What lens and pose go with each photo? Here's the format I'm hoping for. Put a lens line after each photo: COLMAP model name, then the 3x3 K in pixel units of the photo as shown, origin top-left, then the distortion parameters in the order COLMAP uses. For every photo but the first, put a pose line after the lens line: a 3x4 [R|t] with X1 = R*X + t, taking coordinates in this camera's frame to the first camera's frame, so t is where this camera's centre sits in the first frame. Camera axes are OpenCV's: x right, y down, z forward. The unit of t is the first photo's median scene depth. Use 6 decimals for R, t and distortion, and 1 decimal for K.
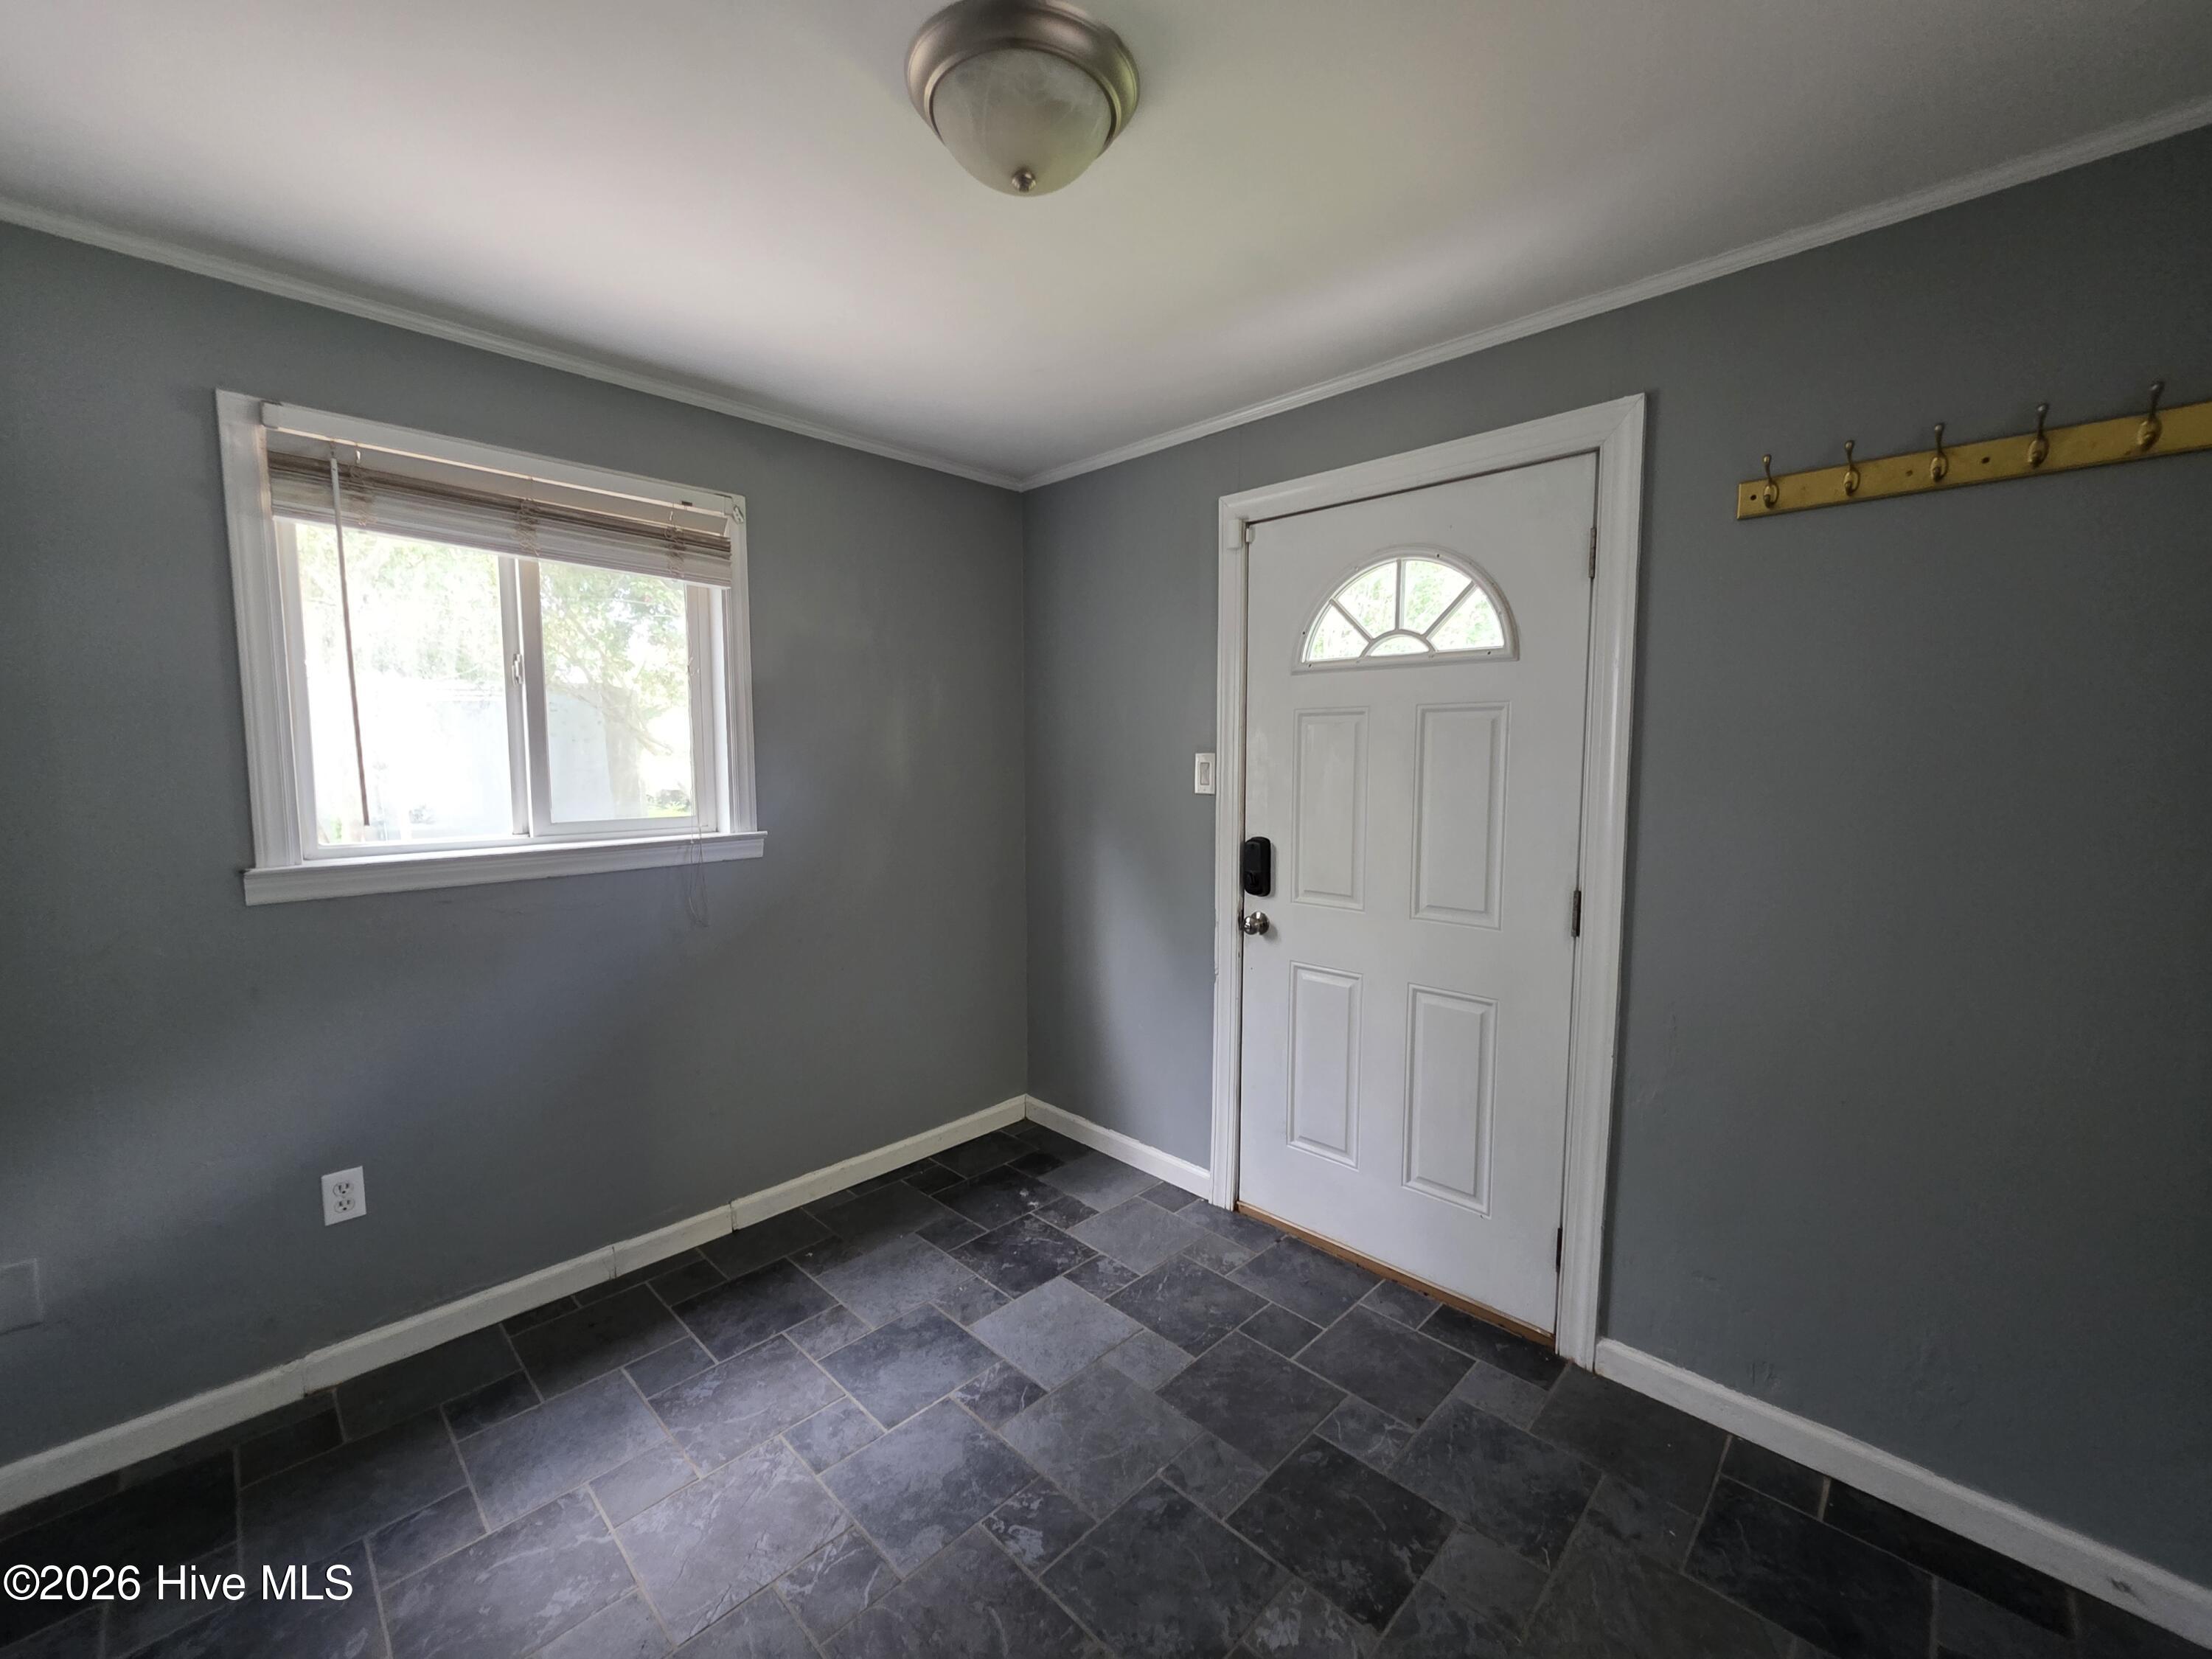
lens RADIAL K [[894.8, 0, 1105.2], [0, 894.8, 836.4], [0, 0, 1]] dist [0.001465, 0.001343]
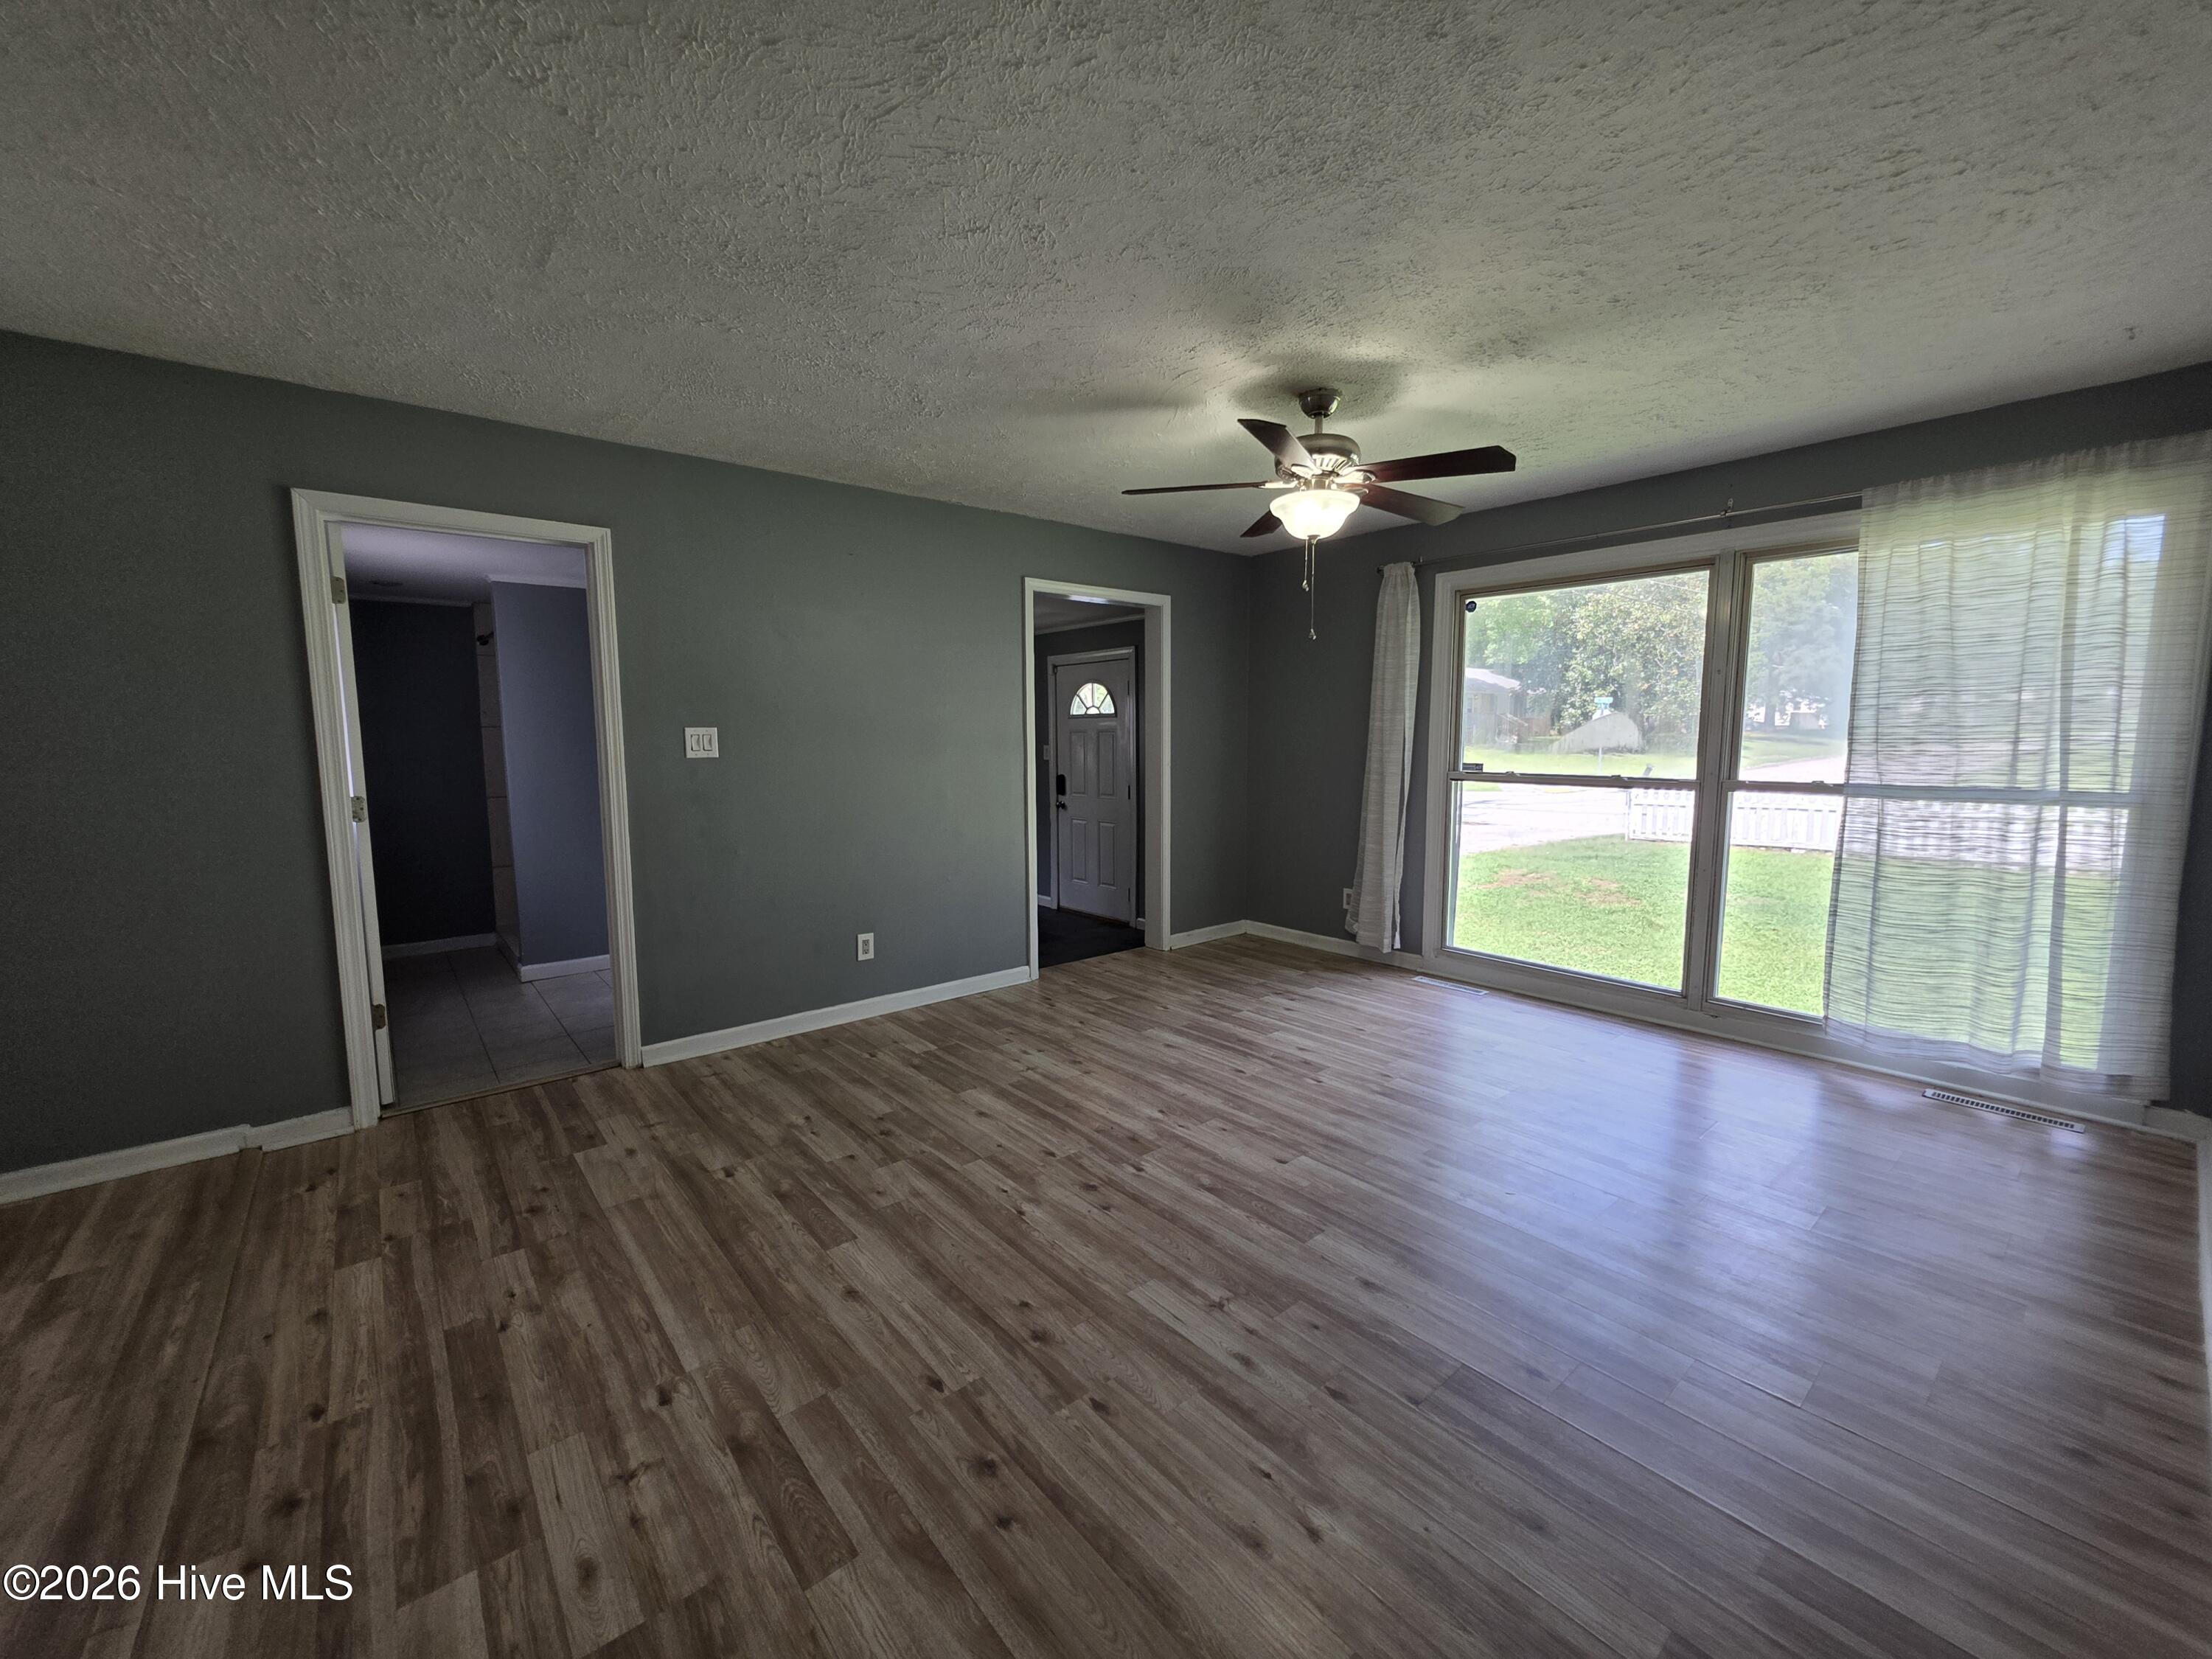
lens RADIAL K [[894.8, 0, 1114.0], [0, 894.8, 833.0], [0, 0, 1]] dist [0.001465, 0.001343]
pose [[0.995426, 0.004372, -0.095432, 0.672215], [-0.002260, 0.999750, 0.022226, 0.136517], [0.095505, -0.021909, 0.995188, -2.015854]]
